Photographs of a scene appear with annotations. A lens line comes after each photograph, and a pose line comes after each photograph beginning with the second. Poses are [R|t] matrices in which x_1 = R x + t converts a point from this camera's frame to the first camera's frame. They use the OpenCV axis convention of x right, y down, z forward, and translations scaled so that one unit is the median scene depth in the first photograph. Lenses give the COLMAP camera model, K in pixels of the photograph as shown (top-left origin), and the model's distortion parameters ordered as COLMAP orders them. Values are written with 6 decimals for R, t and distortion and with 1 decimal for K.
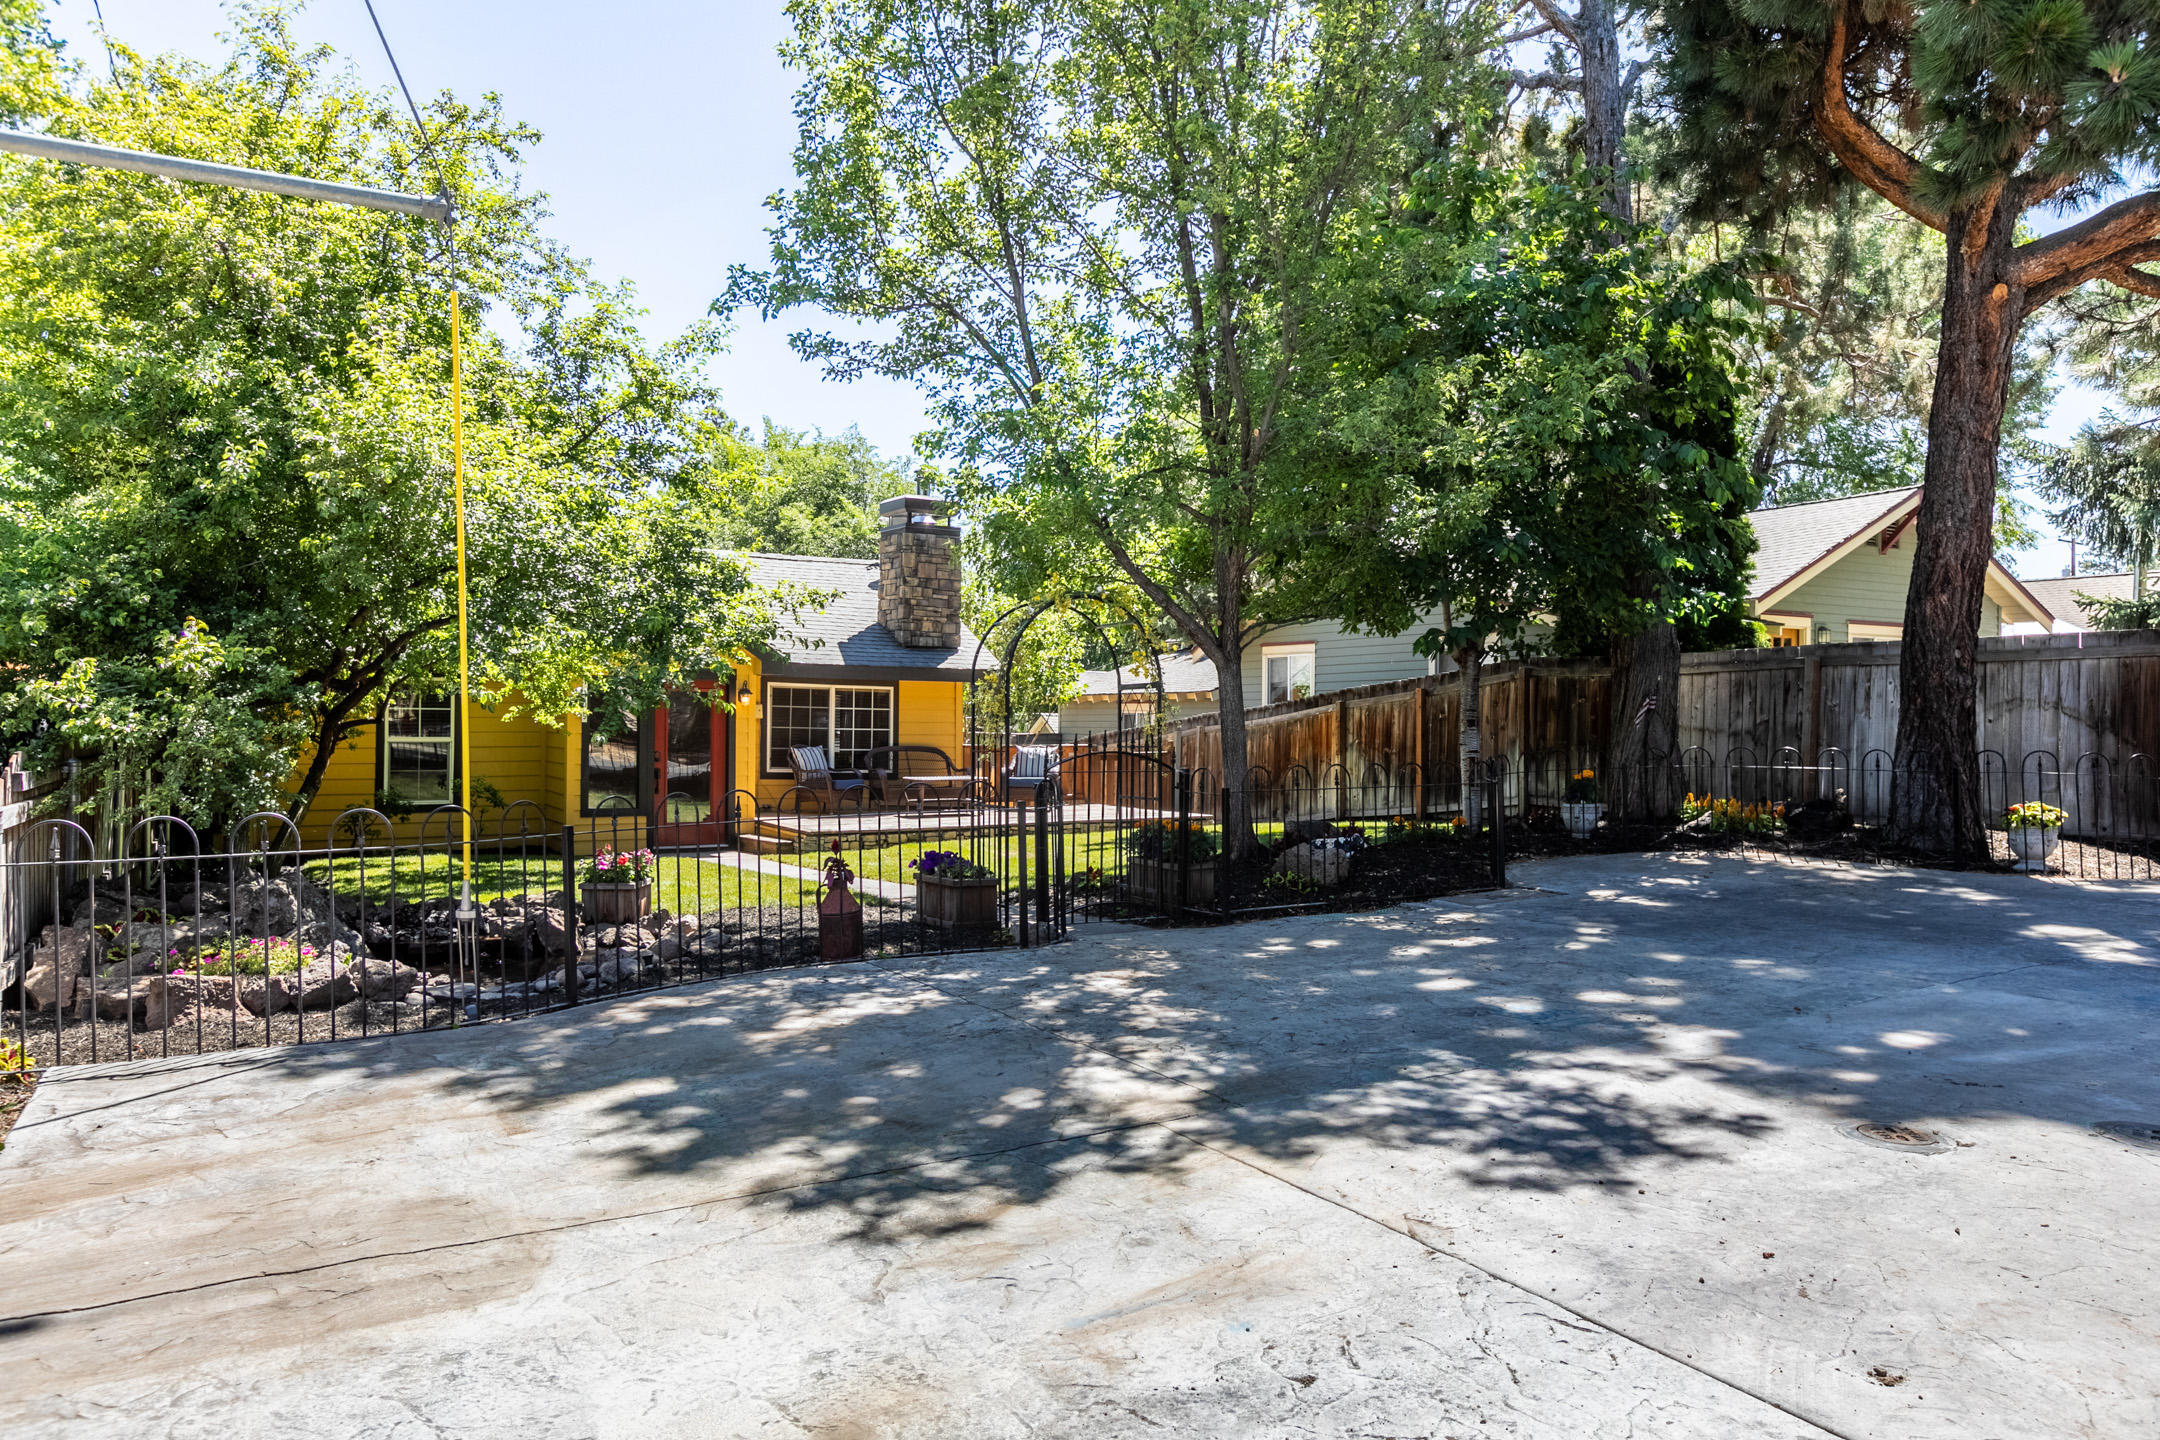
lens RADIAL K [[1426.8, 0, 1075.2], [0, 1426.8, 709.2], [0, 0, 1]] dist [0.011092, 0.000309]
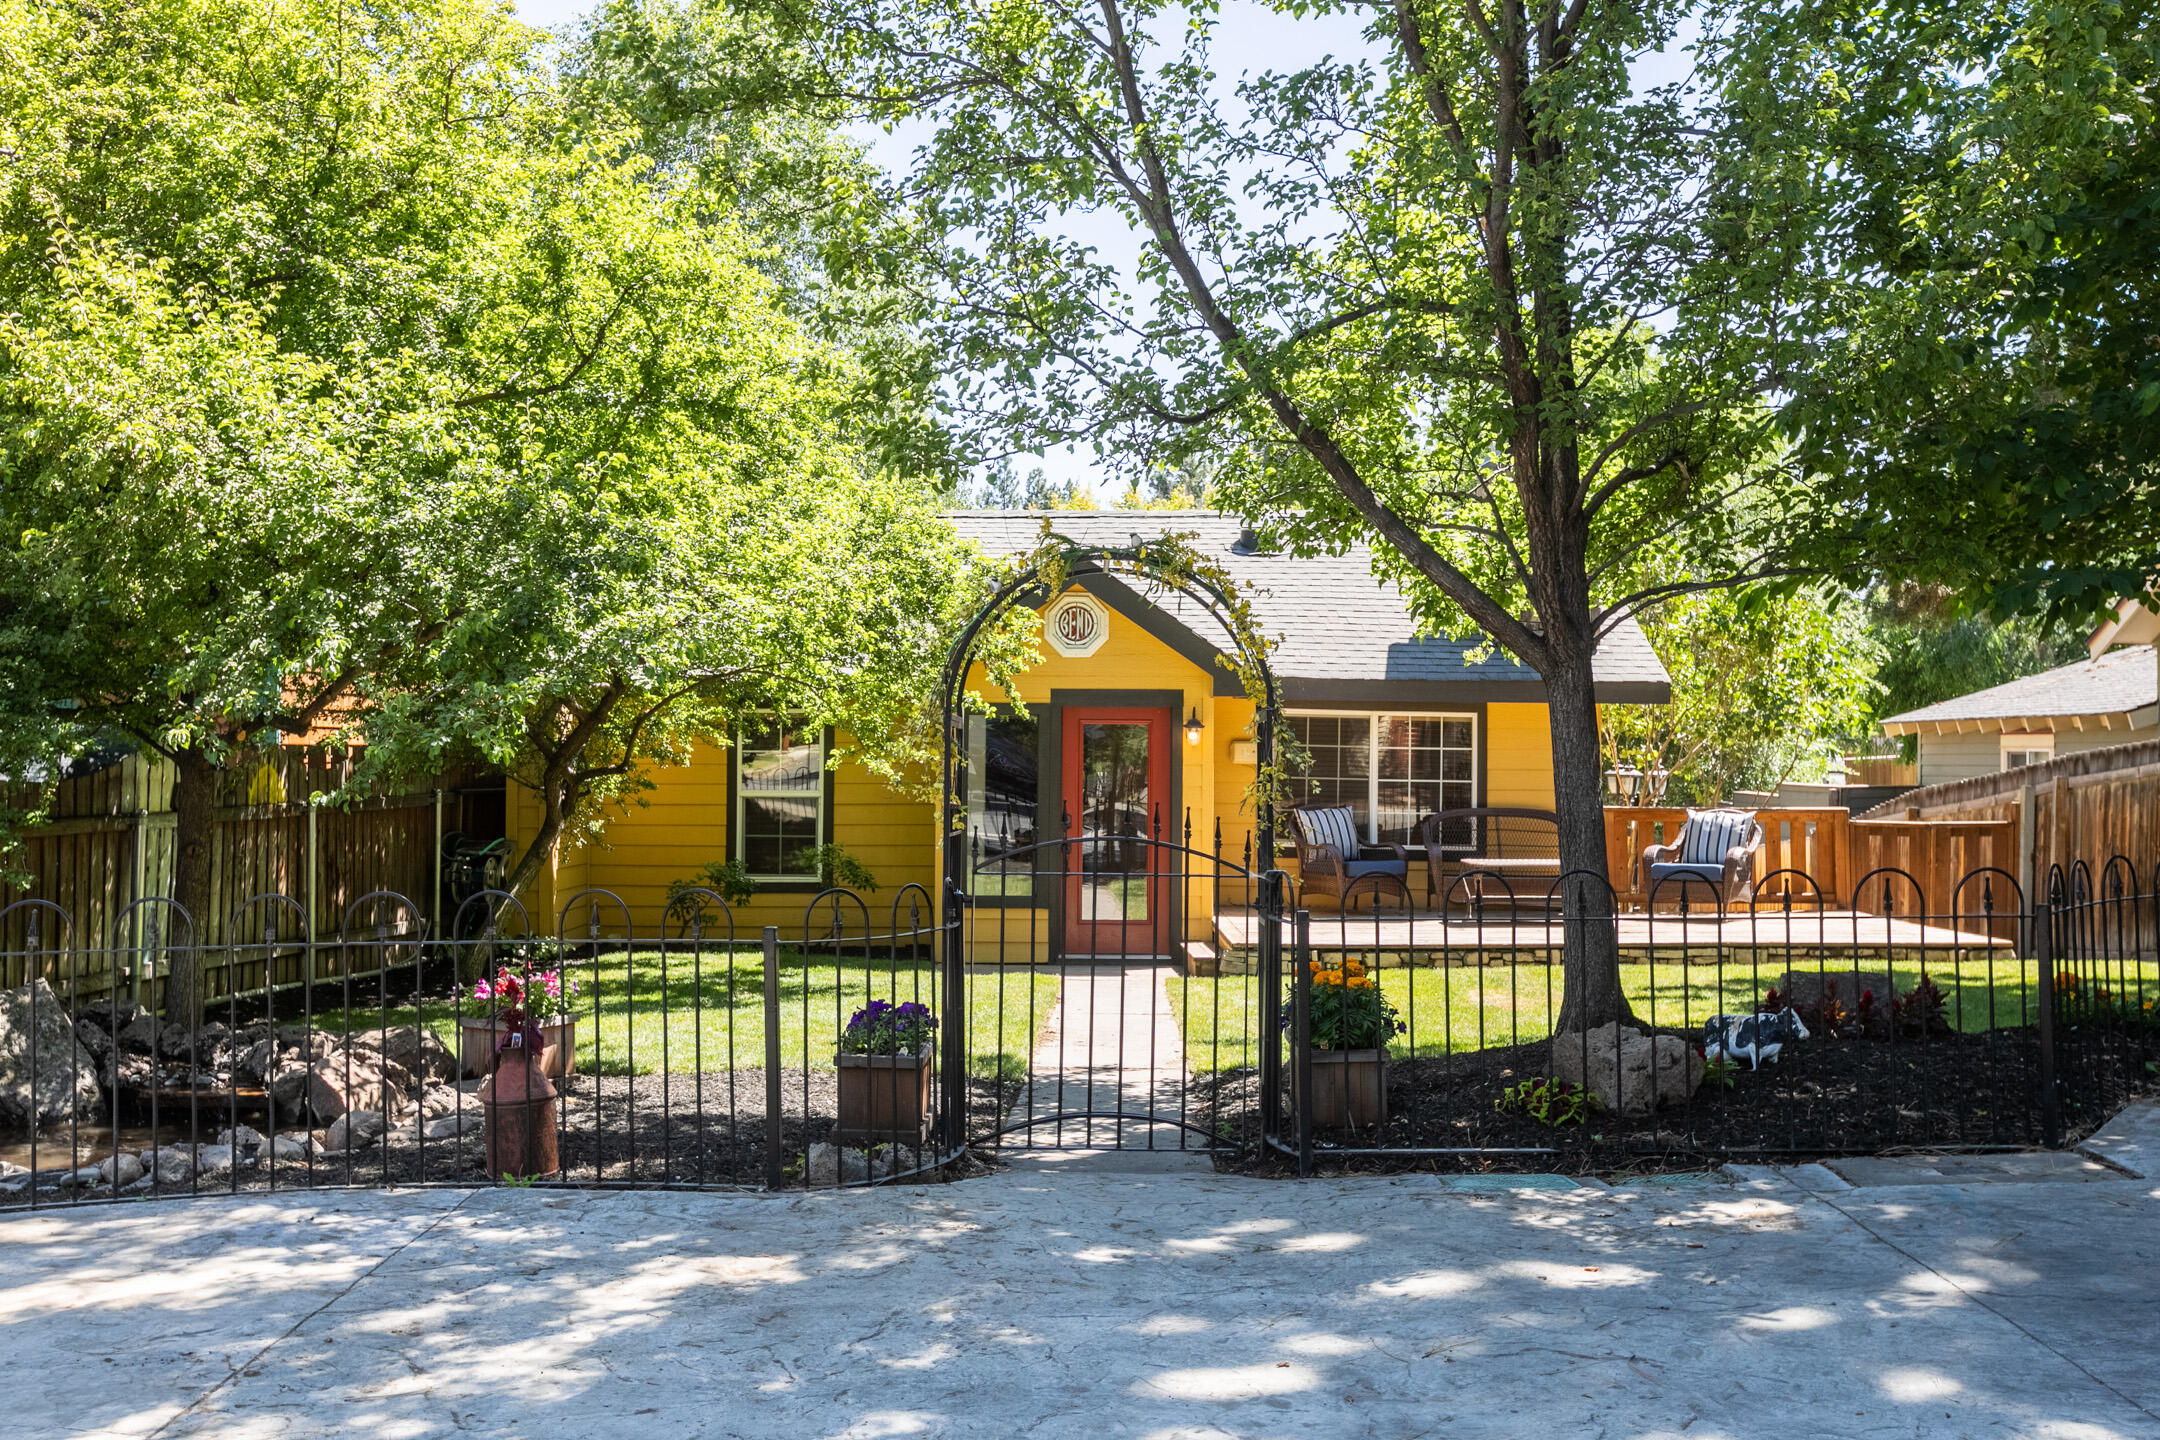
lens RADIAL K [[2060.8, 0, 1093.1], [0, 2060.8, 705.2], [0, 0, 1]] dist [-0.017668, 0.000000]
pose [[0.863043, -0.014032, -0.504935, 0.184370], [0.004422, 0.999786, -0.020226, -0.001575], [0.505111, 0.015223, 0.862920, 0.146061]]
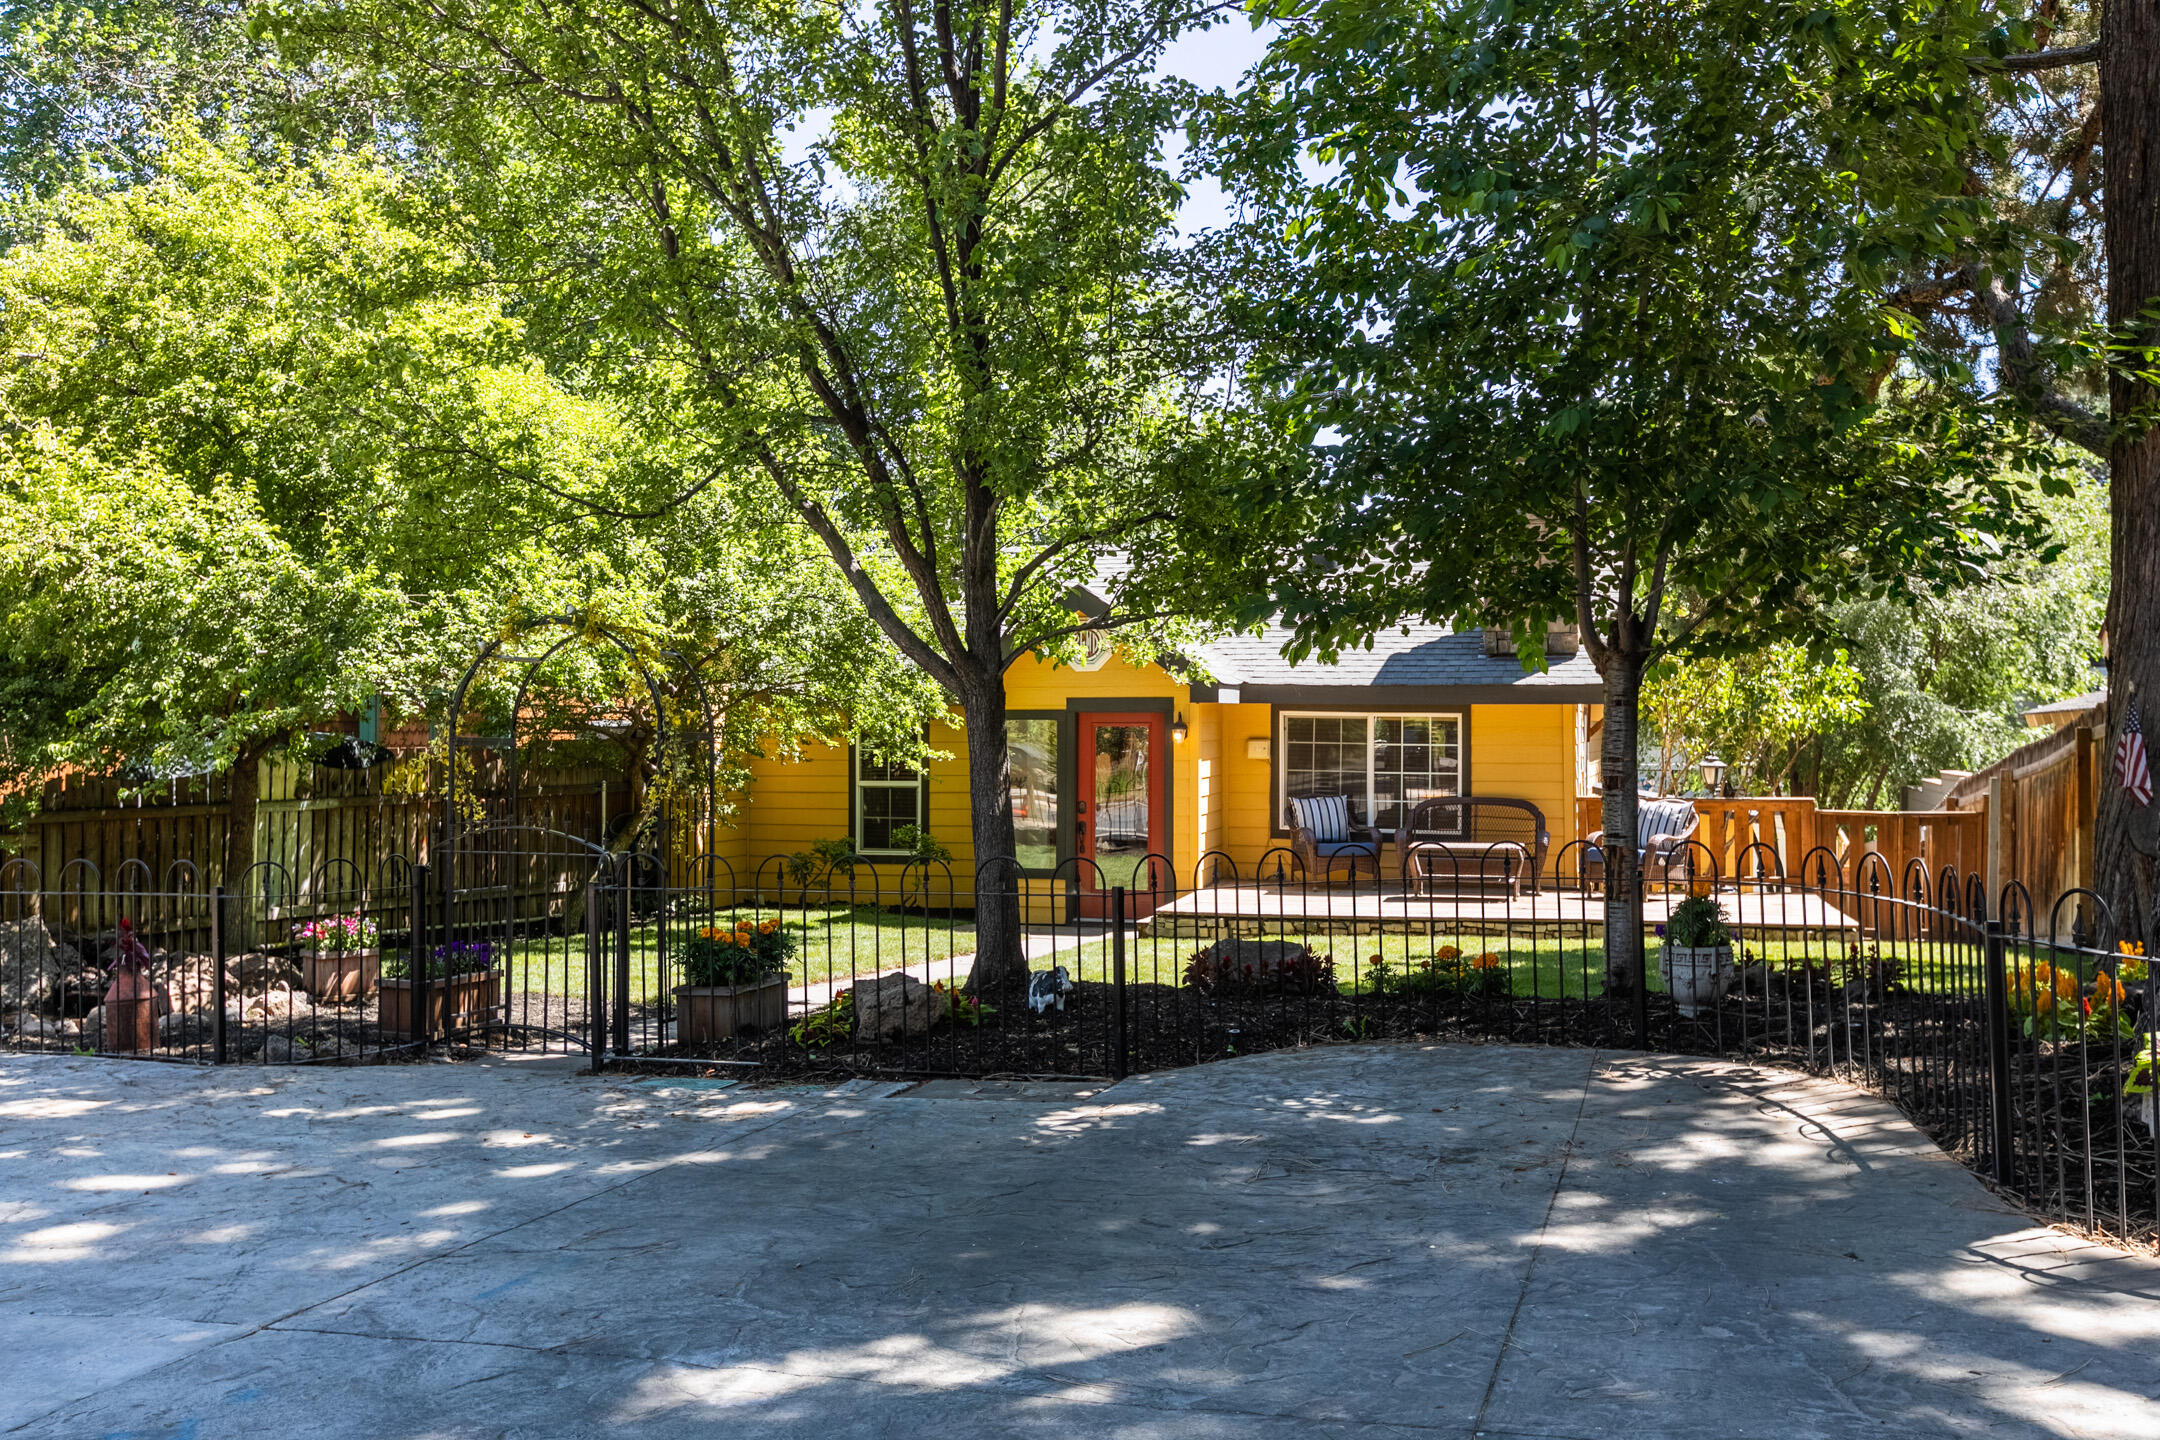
lens RADIAL K [[1819.9, 0, 1080.3], [0, 1819.9, 735.0], [0, 0, 1]] dist [-0.003932, -0.005571]
pose [[0.690199, -0.009925, -0.723552, 0.398541], [0.010076, 0.999941, -0.004105, -0.003220], [0.723550, -0.004457, 0.690258, 0.252501]]
